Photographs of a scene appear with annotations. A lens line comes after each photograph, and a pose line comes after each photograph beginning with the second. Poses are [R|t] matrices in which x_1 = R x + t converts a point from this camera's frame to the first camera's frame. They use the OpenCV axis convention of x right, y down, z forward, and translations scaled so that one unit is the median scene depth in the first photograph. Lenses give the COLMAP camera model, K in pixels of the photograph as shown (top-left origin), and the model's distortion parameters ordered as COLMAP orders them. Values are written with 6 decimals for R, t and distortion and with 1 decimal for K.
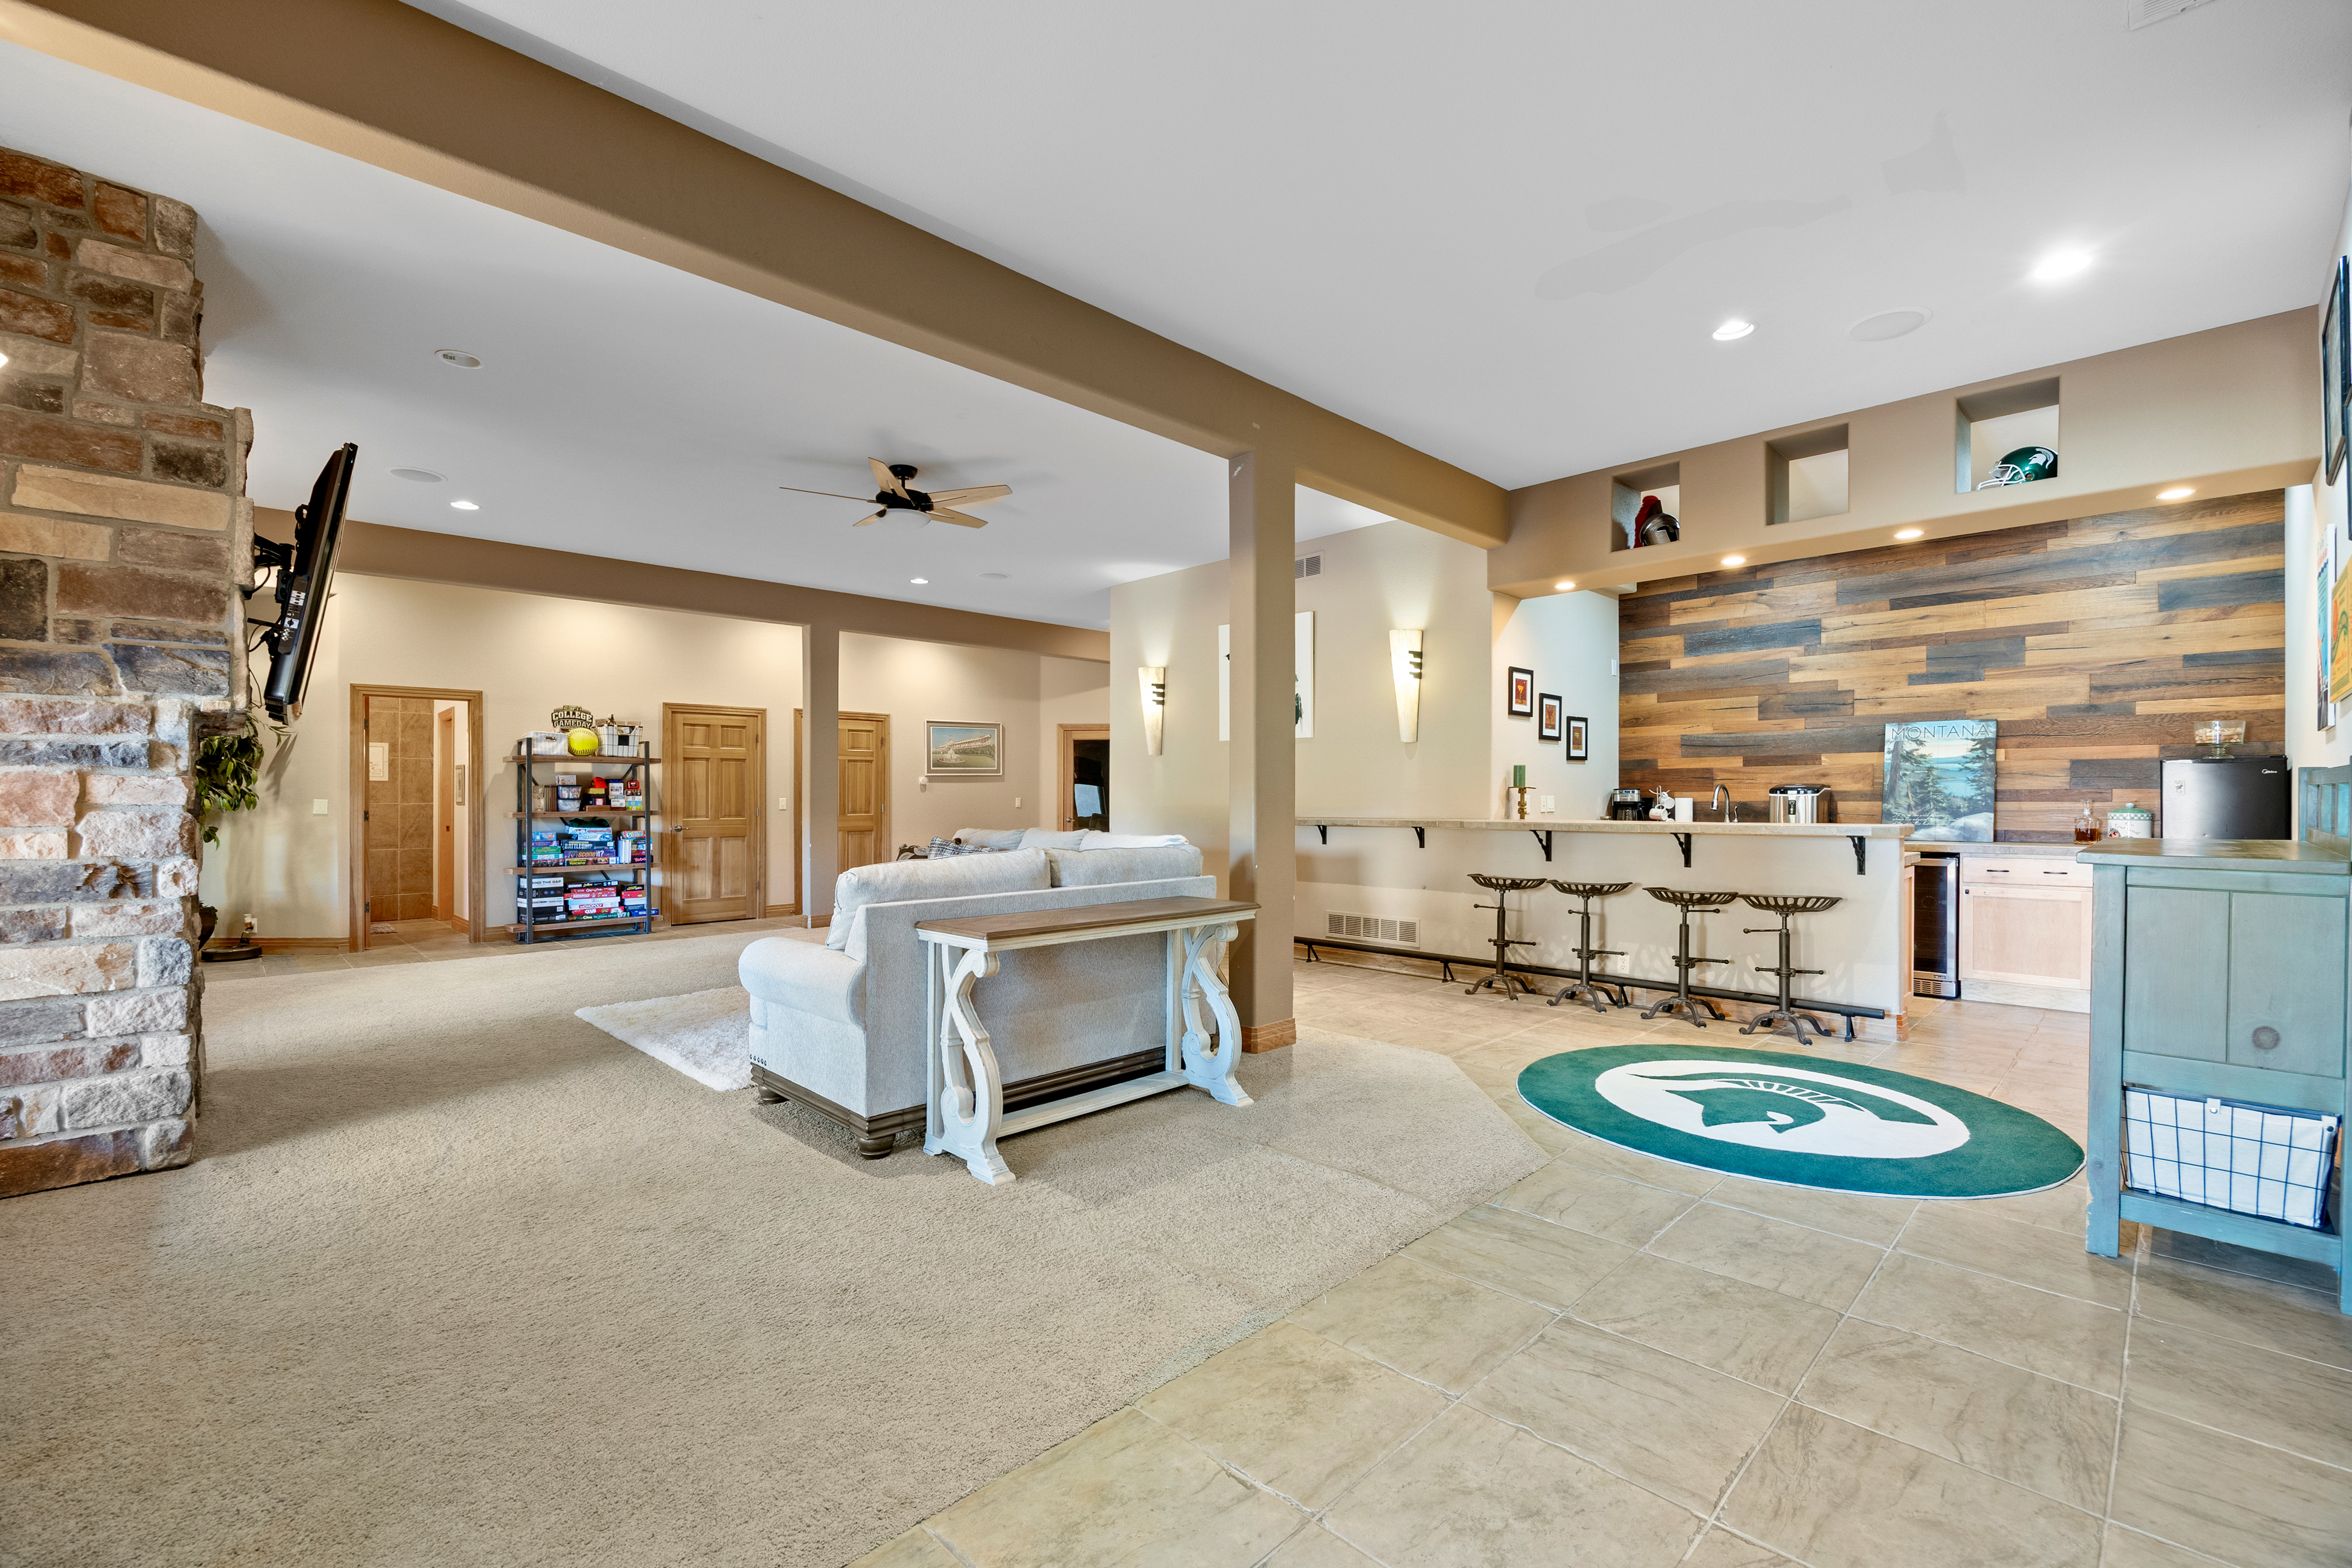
lens RADIAL K [[1016.7, 0, 1170.0], [0, 1016.7, 802.5], [0, 0, 1]] dist [-0.002921, -0.000902]
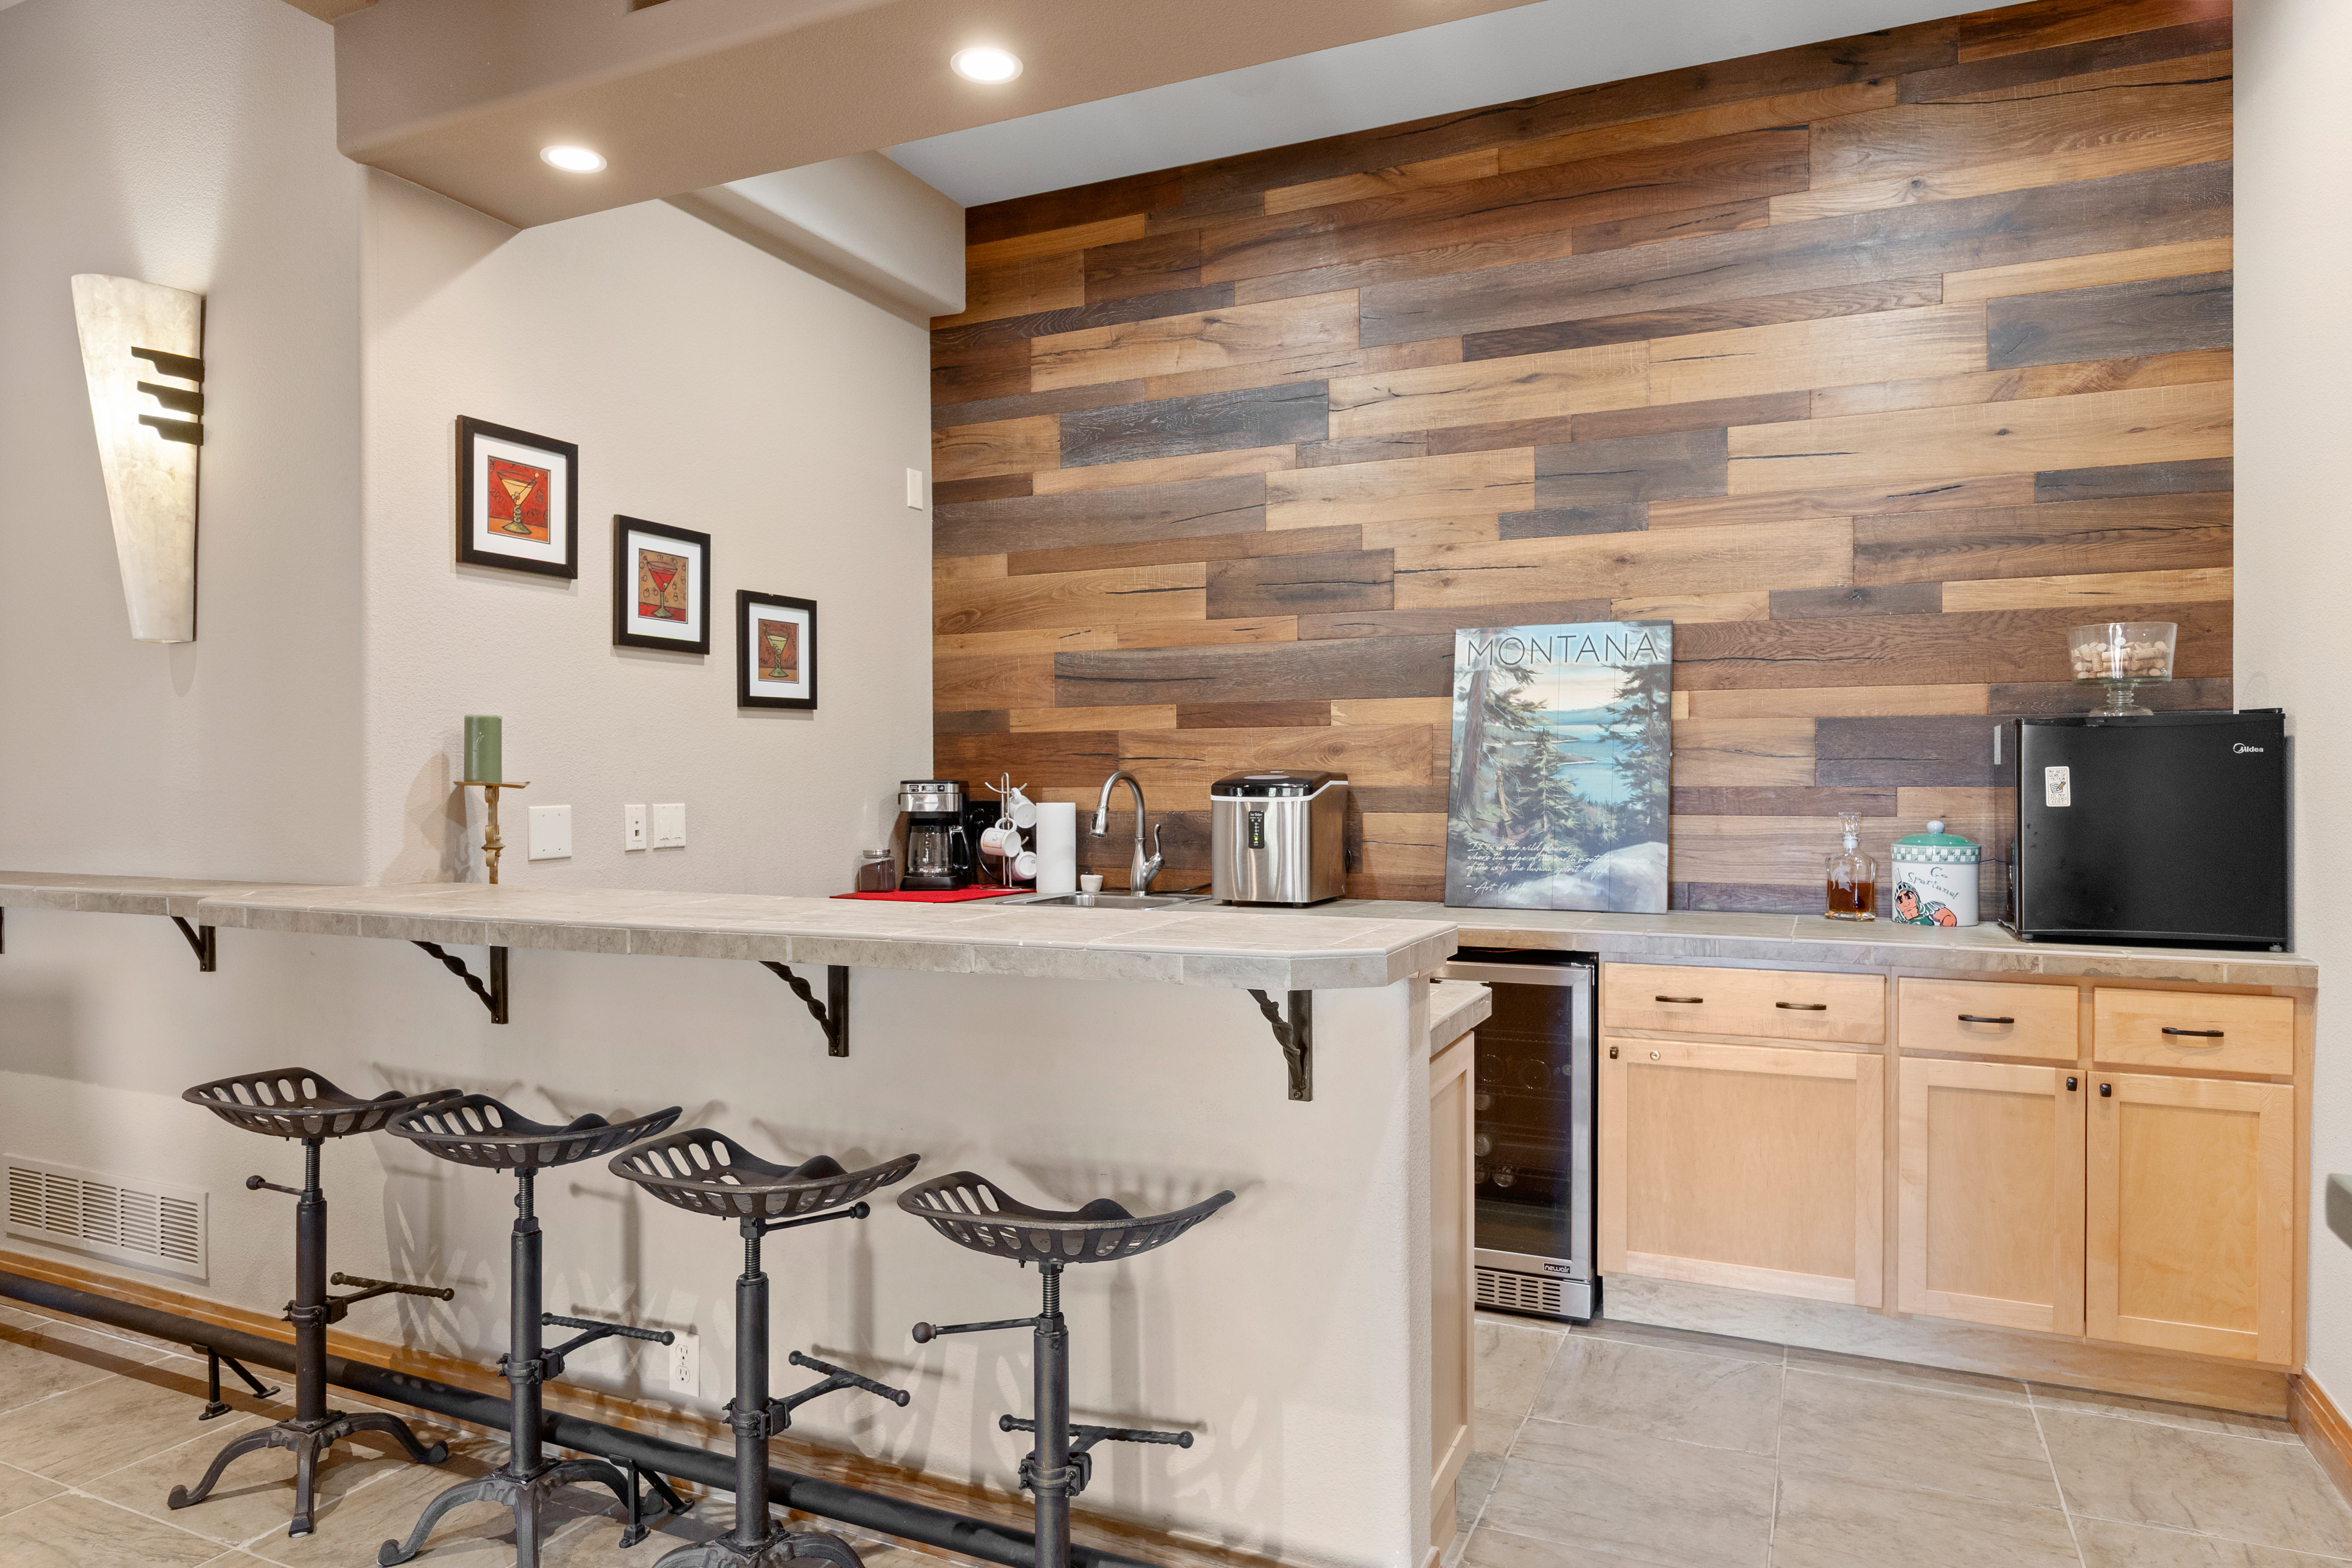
lens RADIAL K [[1437.9, 0, 1174.4], [0, 1437.9, 776.1], [0, 0, 1]] dist [0.002838, 0.001662]
pose [[0.936334, -0.002133, 0.351104, 0.397862], [0.003155, 0.999992, -0.002338, -0.015988], [-0.351096, 0.003296, 0.936334, 0.496551]]
